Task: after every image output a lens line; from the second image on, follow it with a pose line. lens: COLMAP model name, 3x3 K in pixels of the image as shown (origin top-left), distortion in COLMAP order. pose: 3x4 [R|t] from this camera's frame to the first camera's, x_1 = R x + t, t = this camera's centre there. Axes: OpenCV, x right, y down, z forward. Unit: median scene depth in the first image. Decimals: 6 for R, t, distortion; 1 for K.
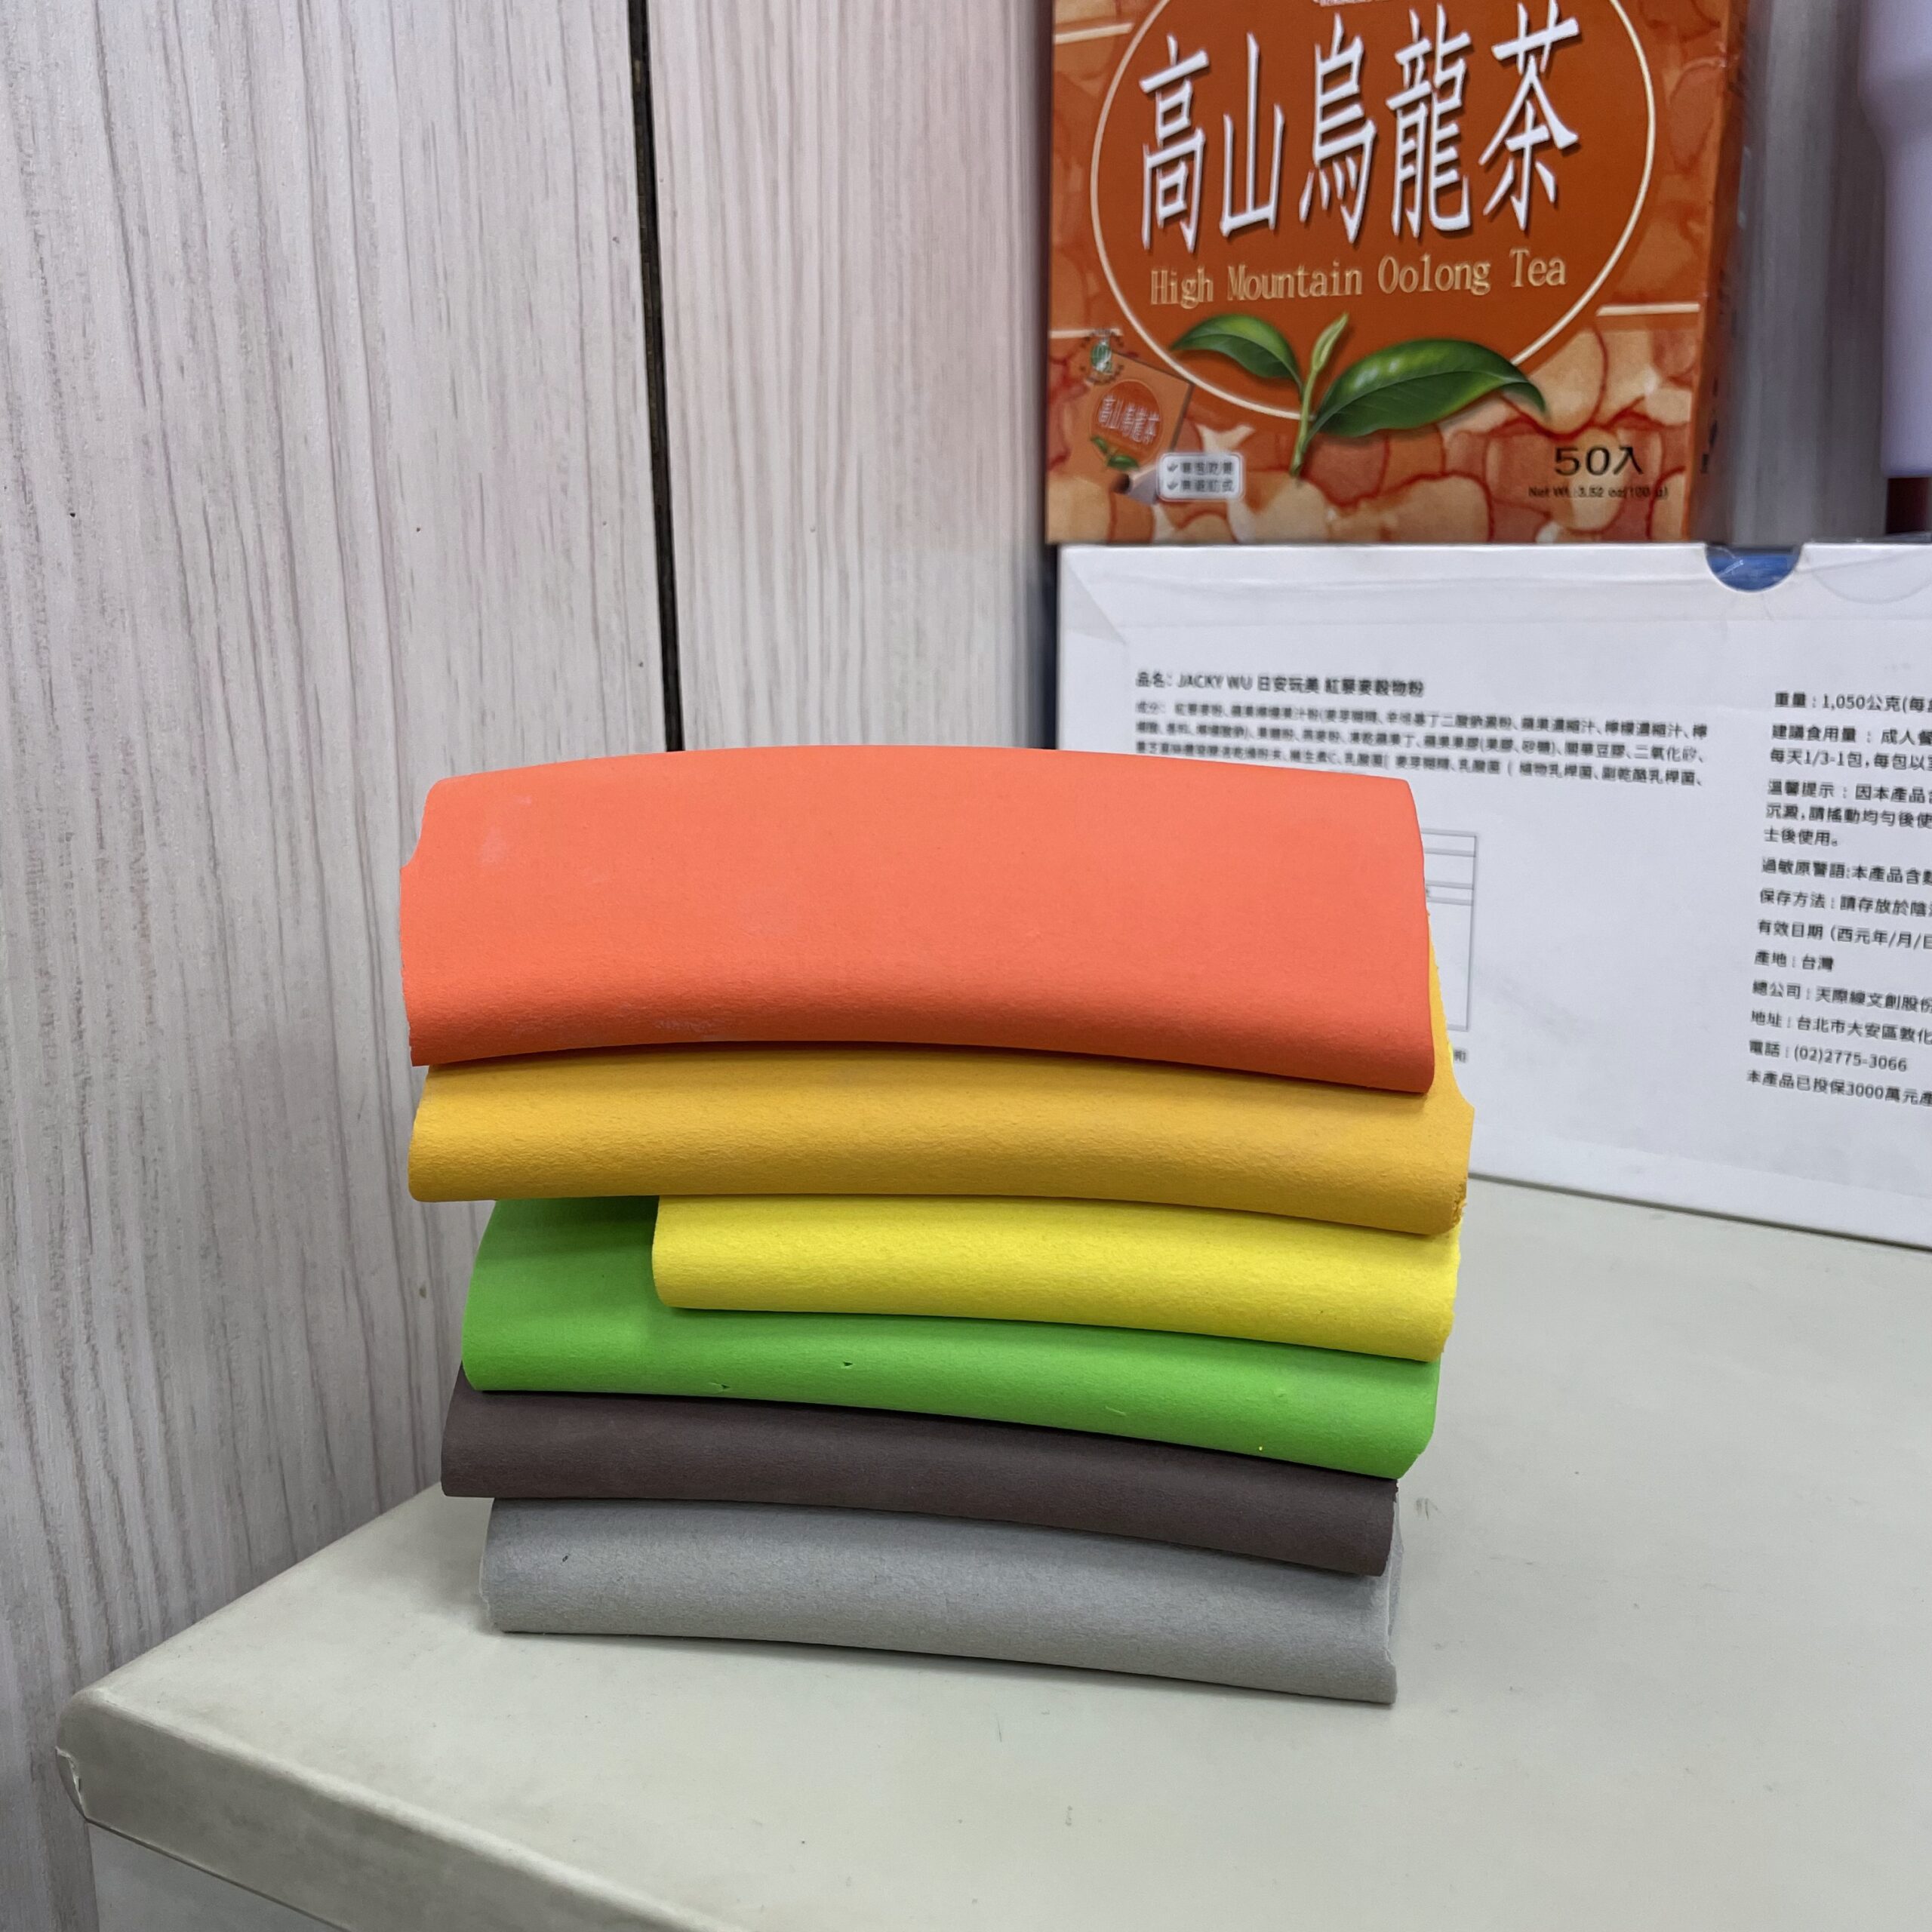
lens RADIAL K [[1952.0, 0, 910.3], [0, 1952.0, 931.0], [0, 0, 1]] dist [0.054260, 0.000000]
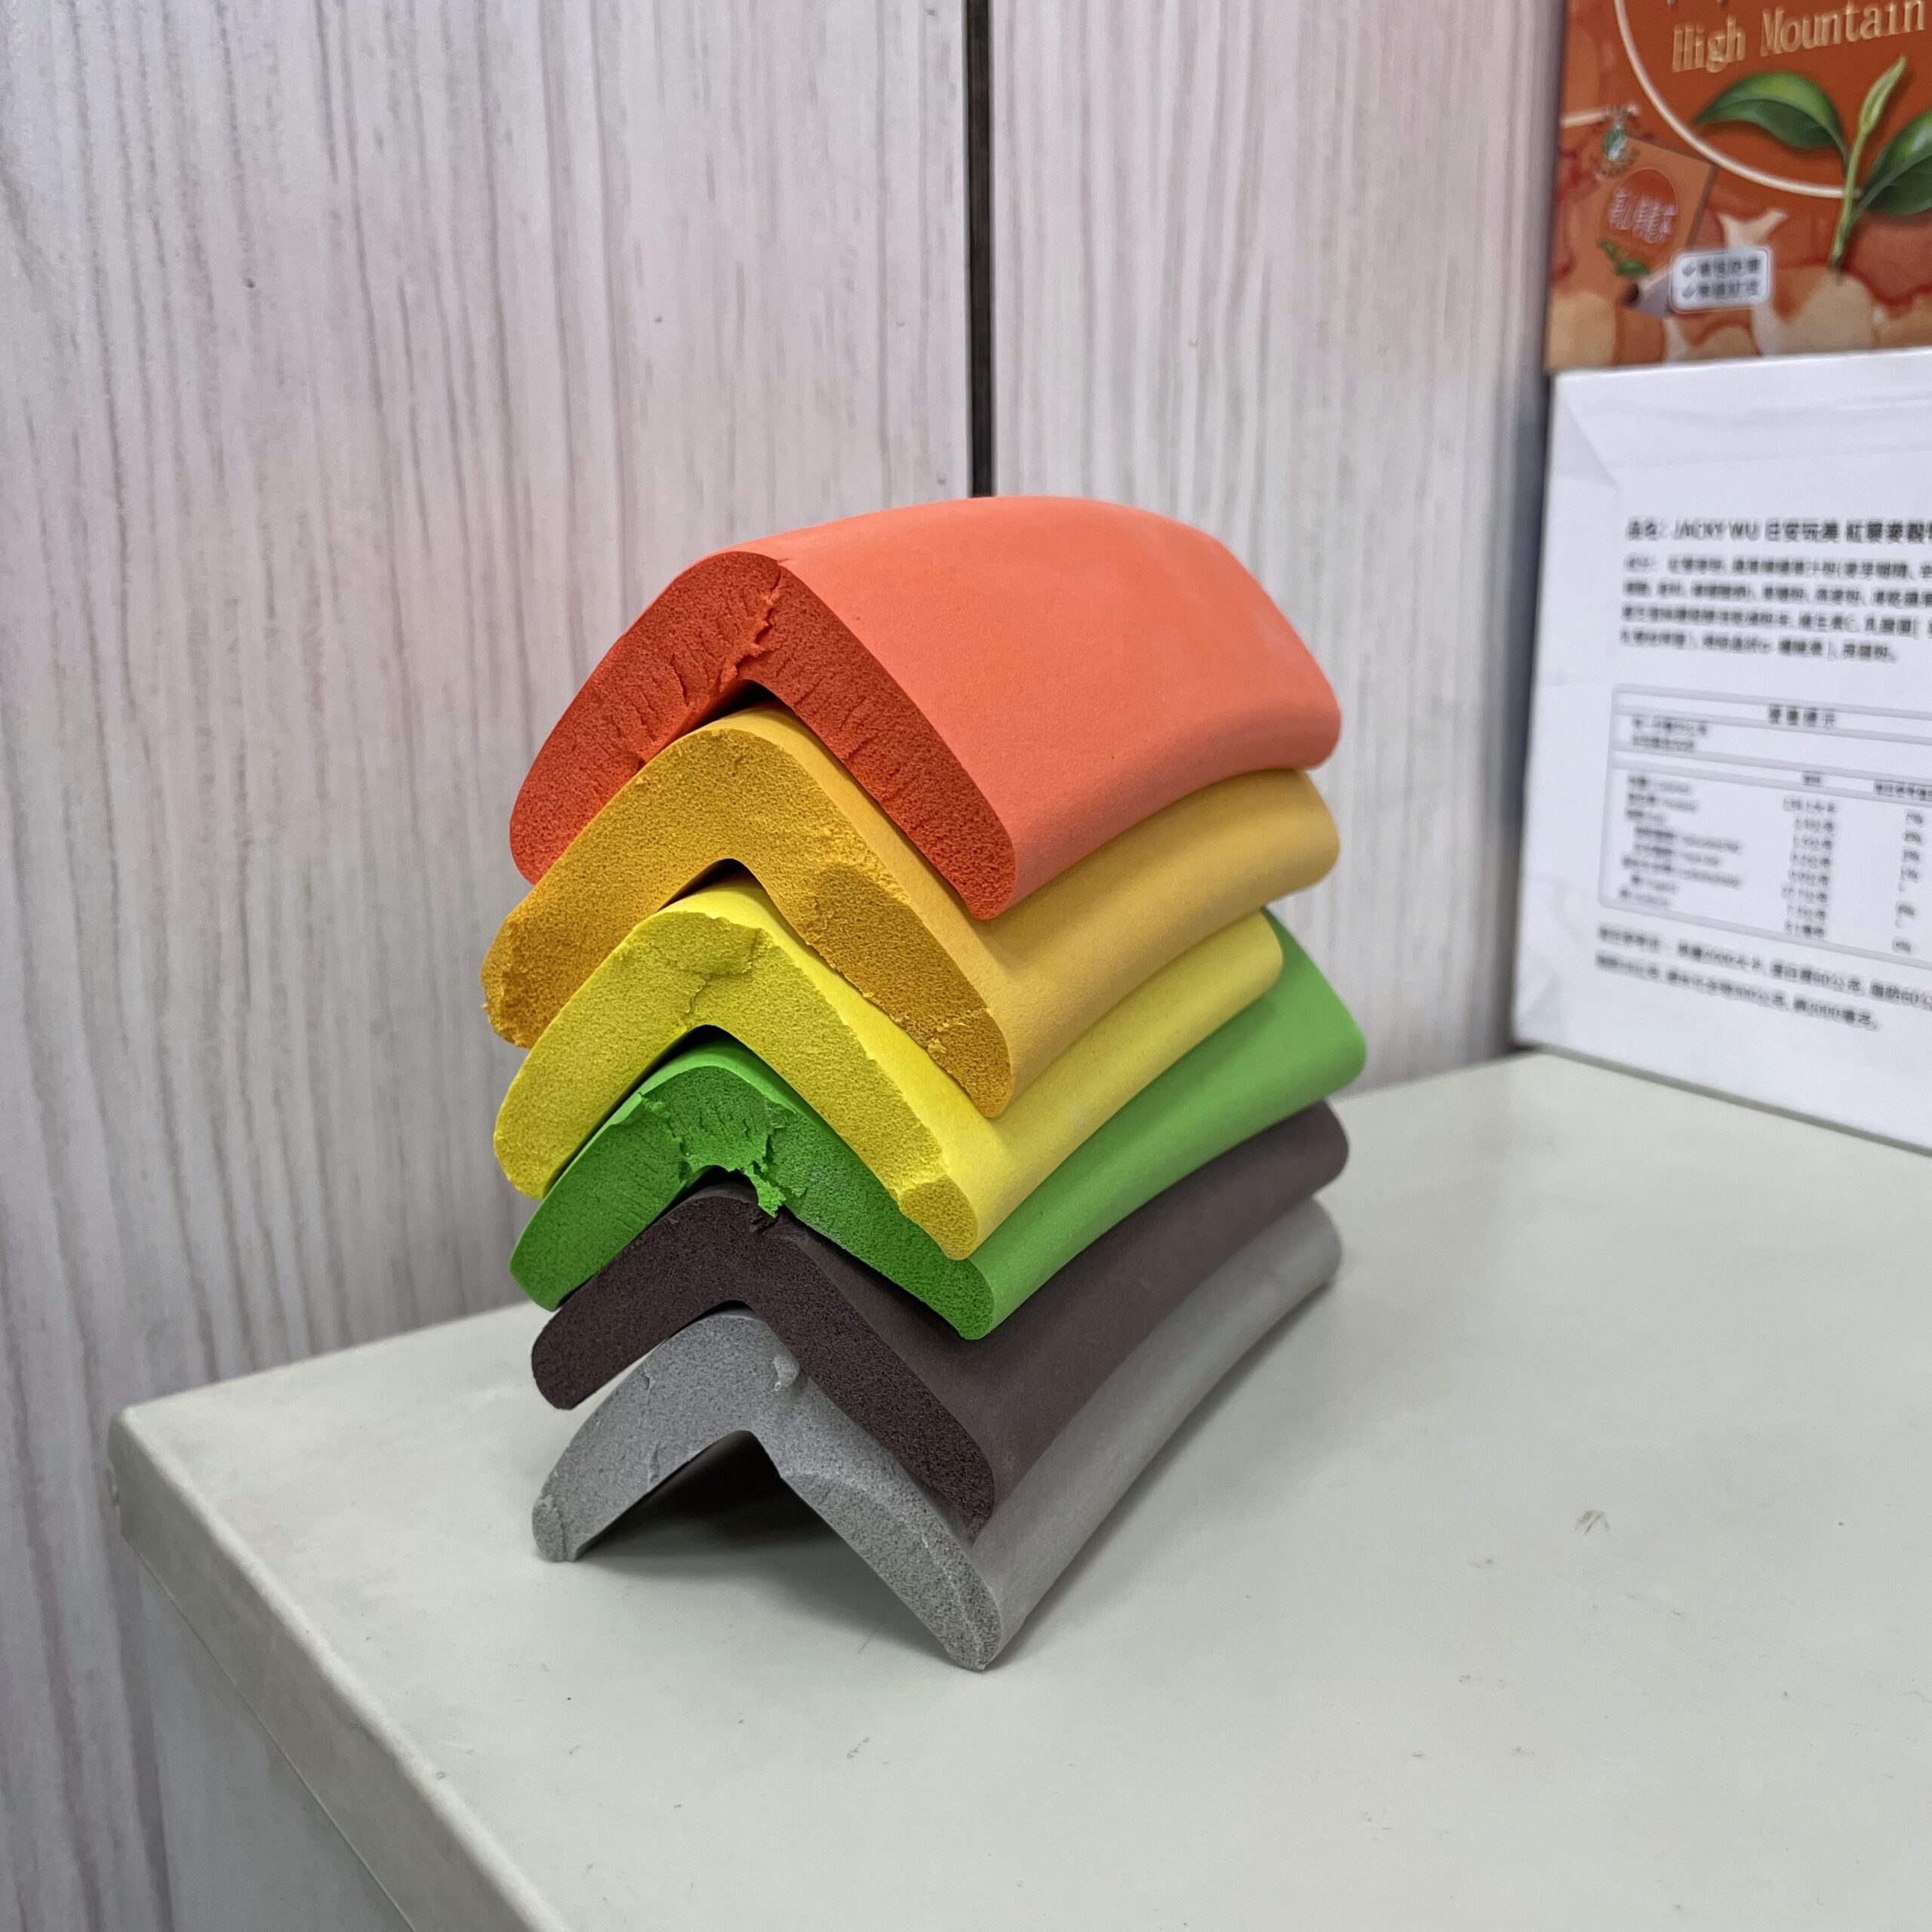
lens RADIAL K [[1952.0, 0, 955.4], [0, 1952.0, 905.9], [0, 0, 1]] dist [0.054260, 0.000000]
pose [[0.920096, 0.083215, -0.382751, 0.288914], [-0.077849, 0.996528, 0.029515, 0.044878], [0.383878, 0.002640, 0.923380, 0.171304]]
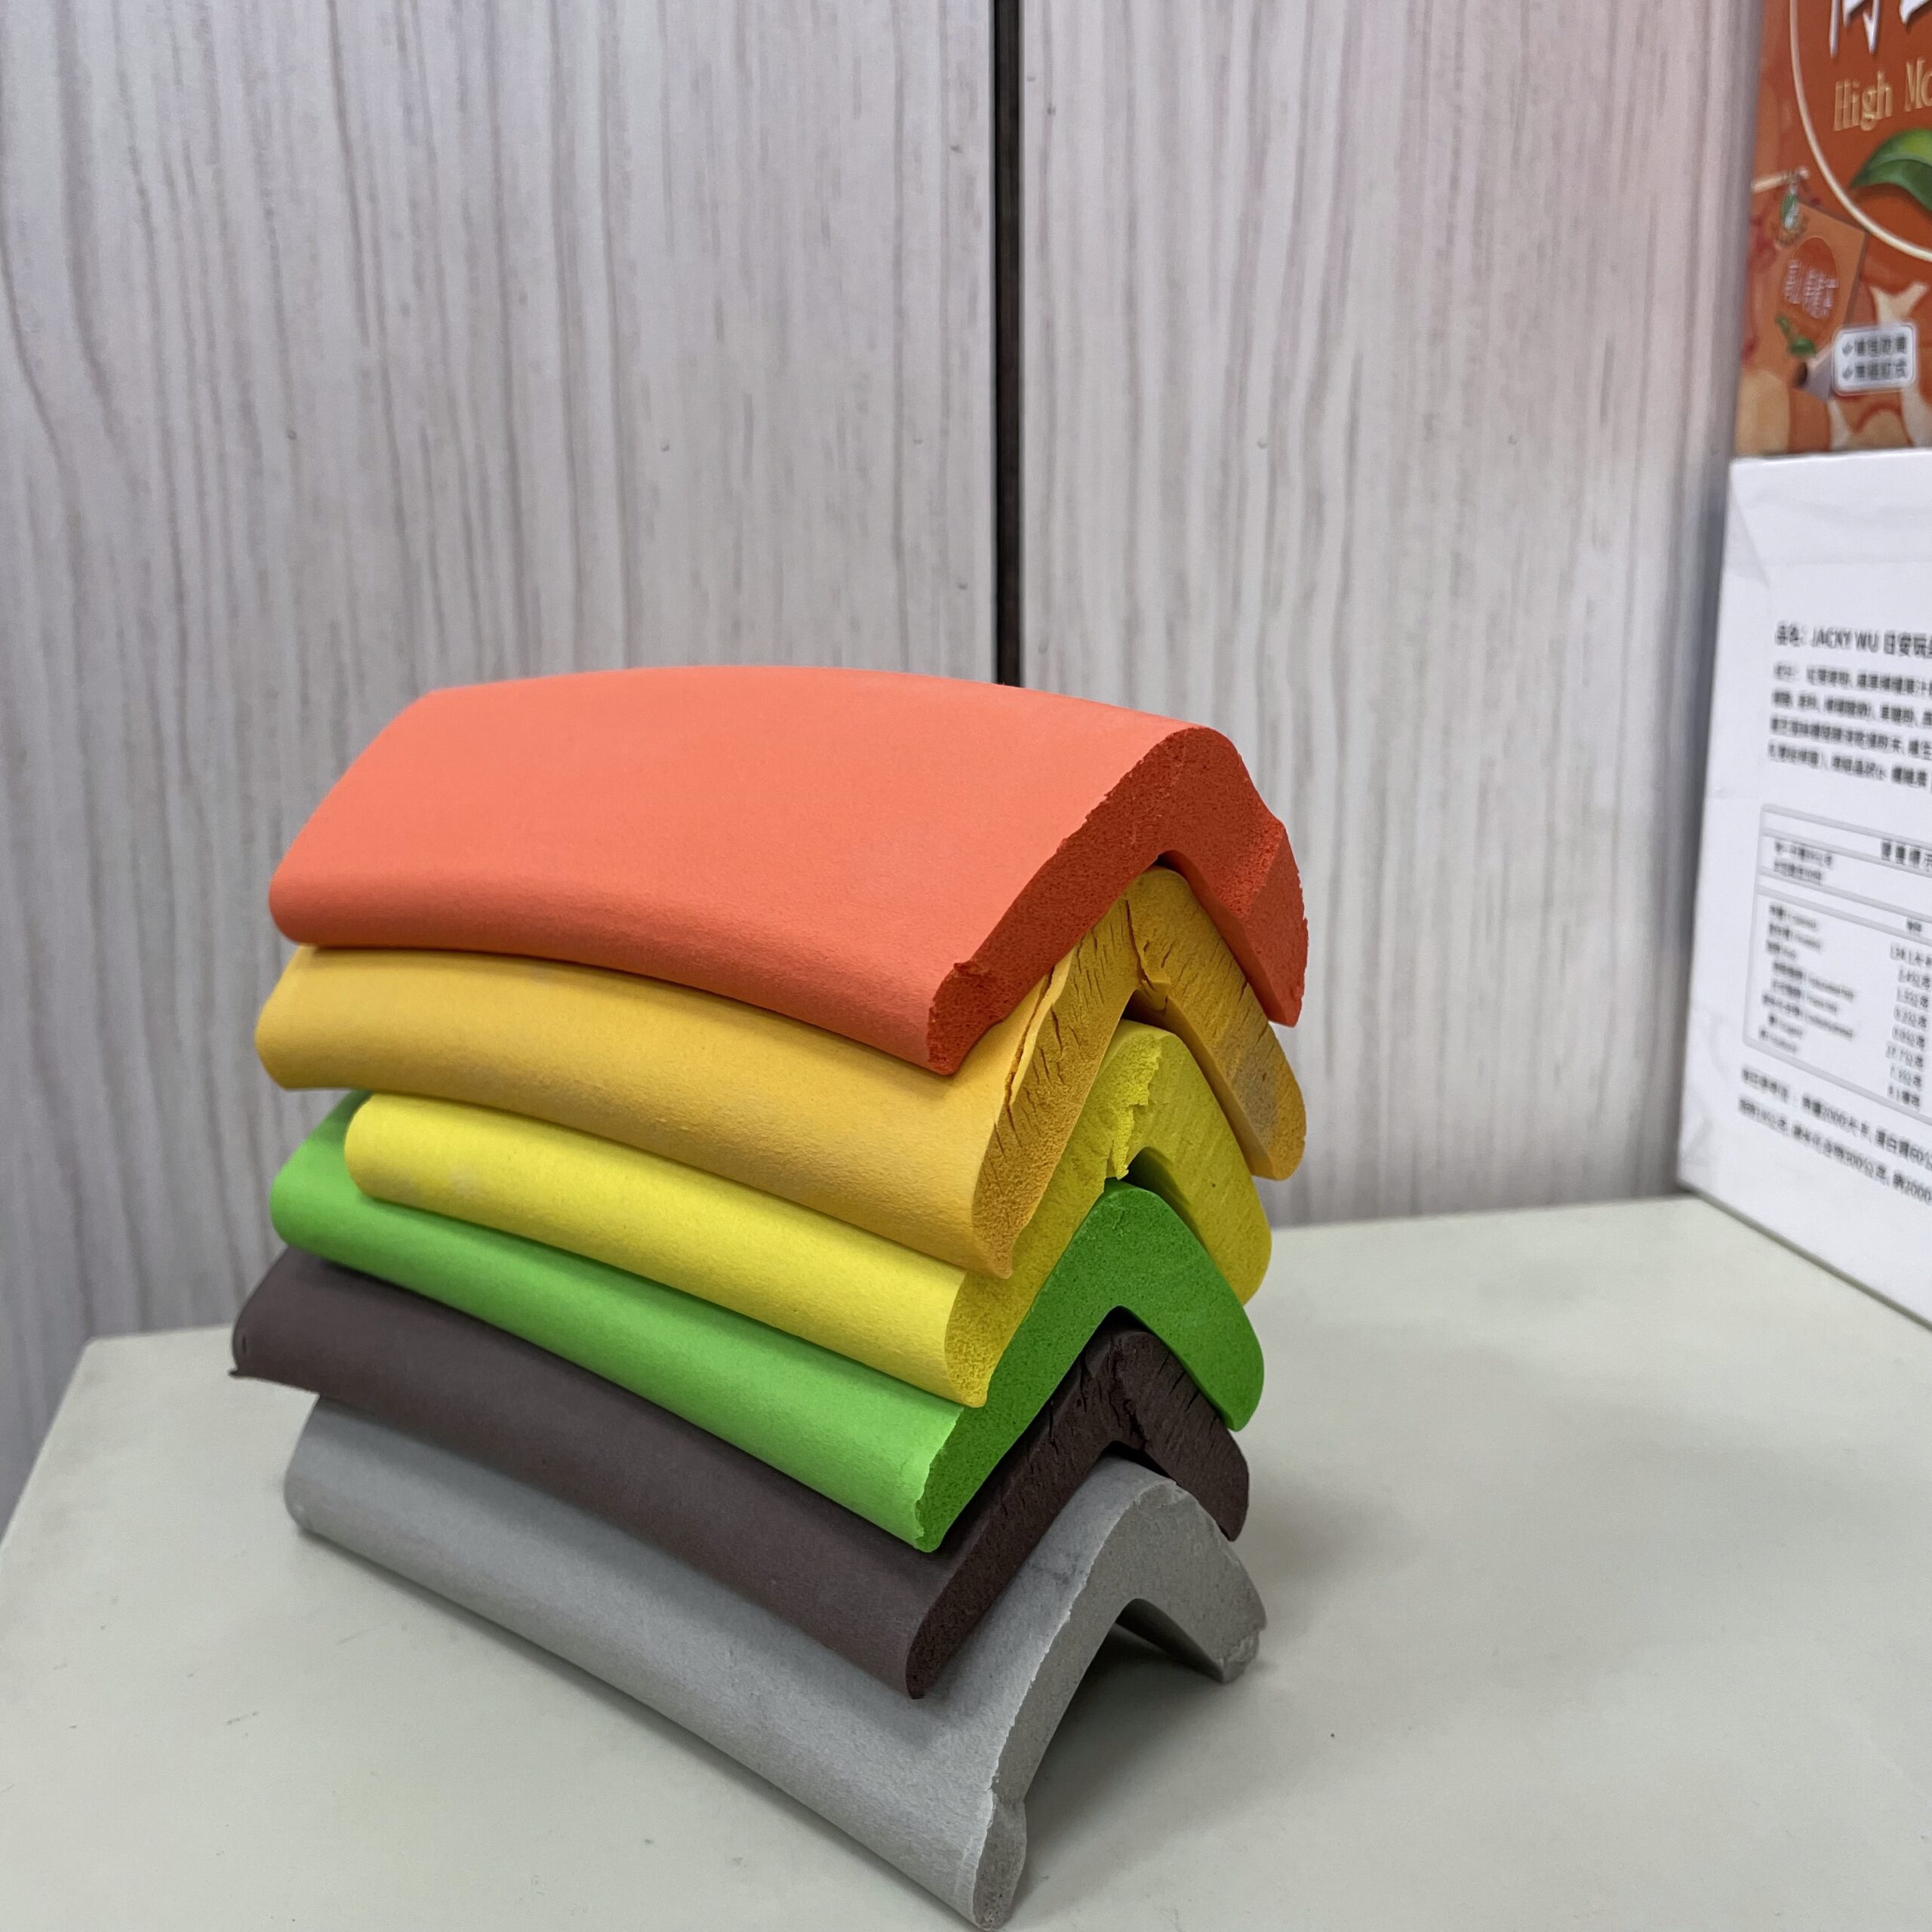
lens RADIAL K [[1952.0, 0, 984.3], [0, 1952.0, 916.5], [0, 0, 1]] dist [0.054260, 0.000000]
pose [[0.704871, 0.141362, -0.695107, 0.688351], [-0.135296, 0.988744, 0.063882, -0.043075], [0.696313, 0.049016, 0.716063, 0.375841]]
